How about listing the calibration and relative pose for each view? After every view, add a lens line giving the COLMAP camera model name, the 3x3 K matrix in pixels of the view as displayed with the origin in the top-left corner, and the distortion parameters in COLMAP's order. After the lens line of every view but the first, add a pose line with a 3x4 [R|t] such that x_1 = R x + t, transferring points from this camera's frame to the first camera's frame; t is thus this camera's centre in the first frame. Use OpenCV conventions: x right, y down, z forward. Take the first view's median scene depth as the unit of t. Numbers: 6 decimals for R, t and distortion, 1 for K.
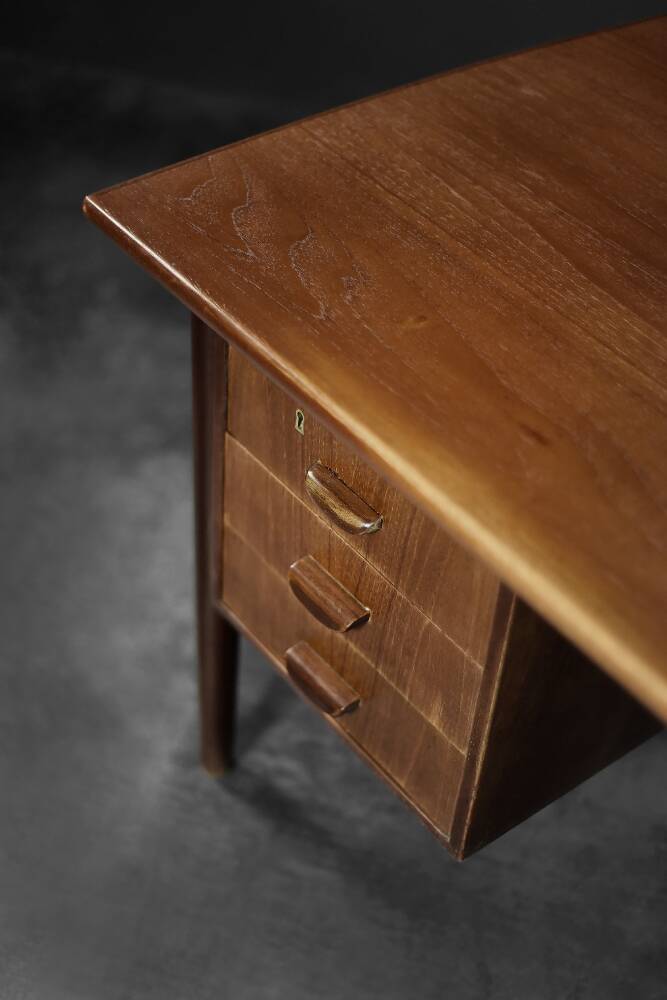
lens RADIAL K [[1478.1, 0, 333.5], [0, 1478.1, 500.0], [0, 0, 1]] dist [-0.020186, -0.062113]
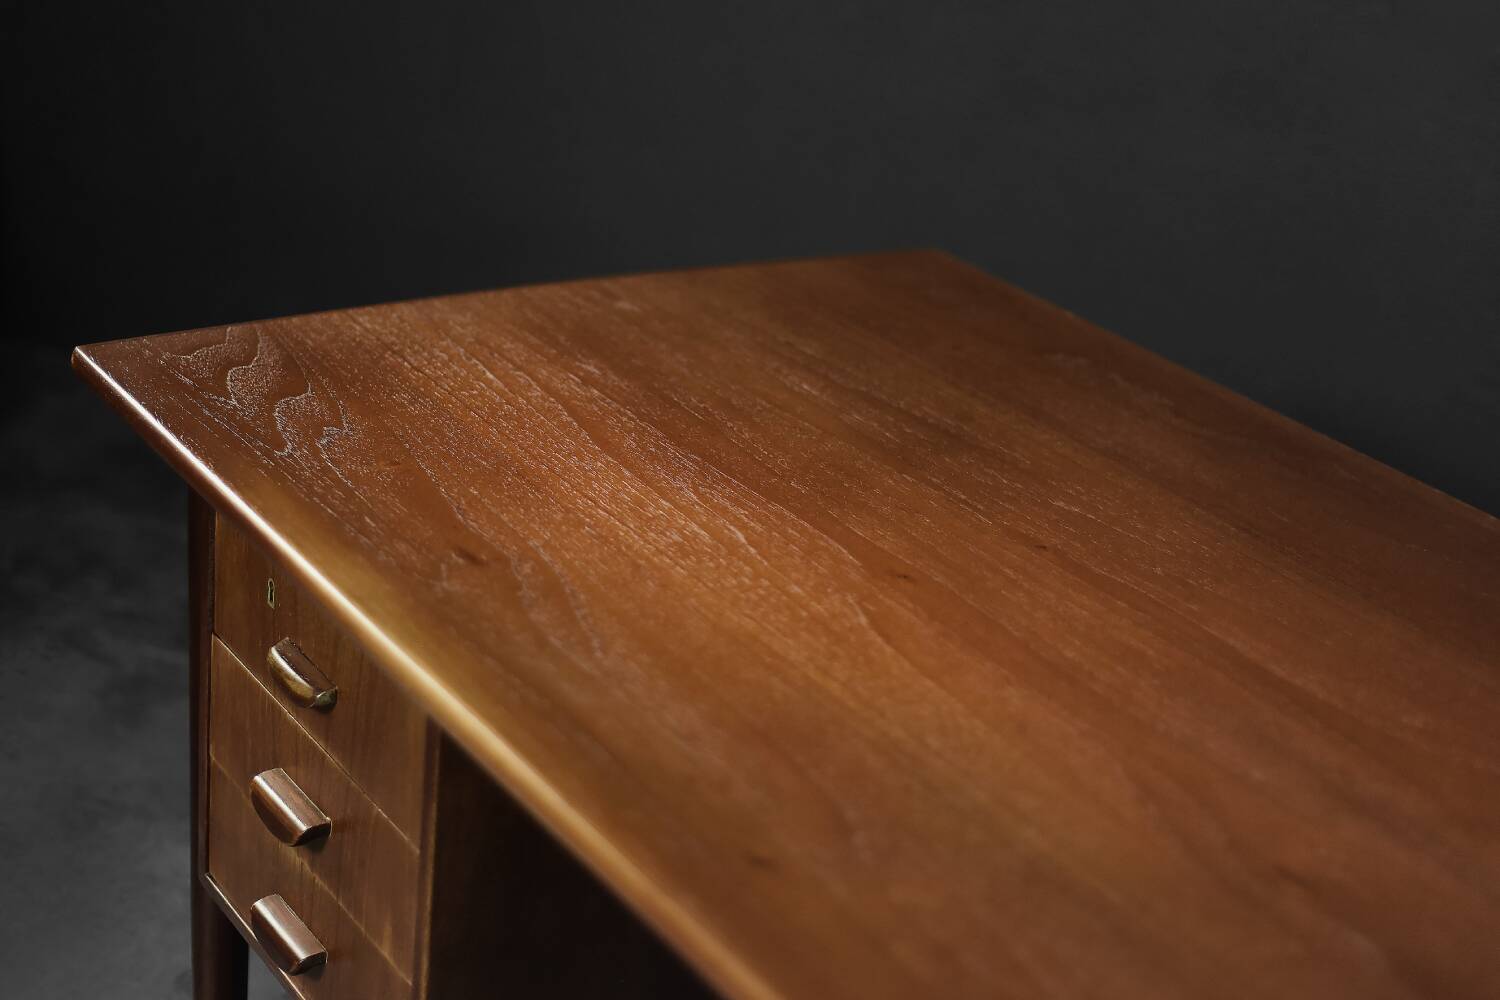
lens RADIAL K [[2358.5, 0, 750.0], [0, 2358.5, 500.0], [0, 0, 1]] dist [-0.023398, -0.159583]
pose [[0.997375, 0.054613, -0.047552, 0.308595], [-0.067338, 0.941001, -0.331636, 0.323031], [0.026635, 0.333967, 0.942208, -0.311937]]
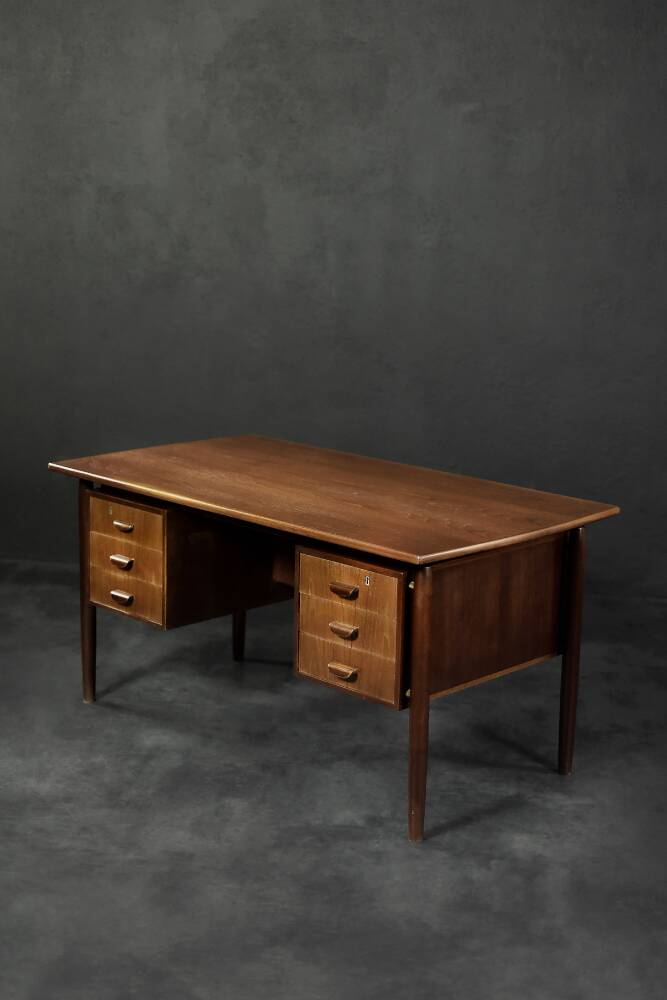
lens RADIAL K [[1572.4, 0, 333.5], [0, 1572.4, 500.0], [0, 0, 1]] dist [-0.023398, -0.159583]
pose [[0.989485, -0.068697, 0.127281, 0.028404], [0.123429, 0.859804, -0.495482, 1.827449], [-0.075399, 0.505982, 0.859242, -2.283751]]
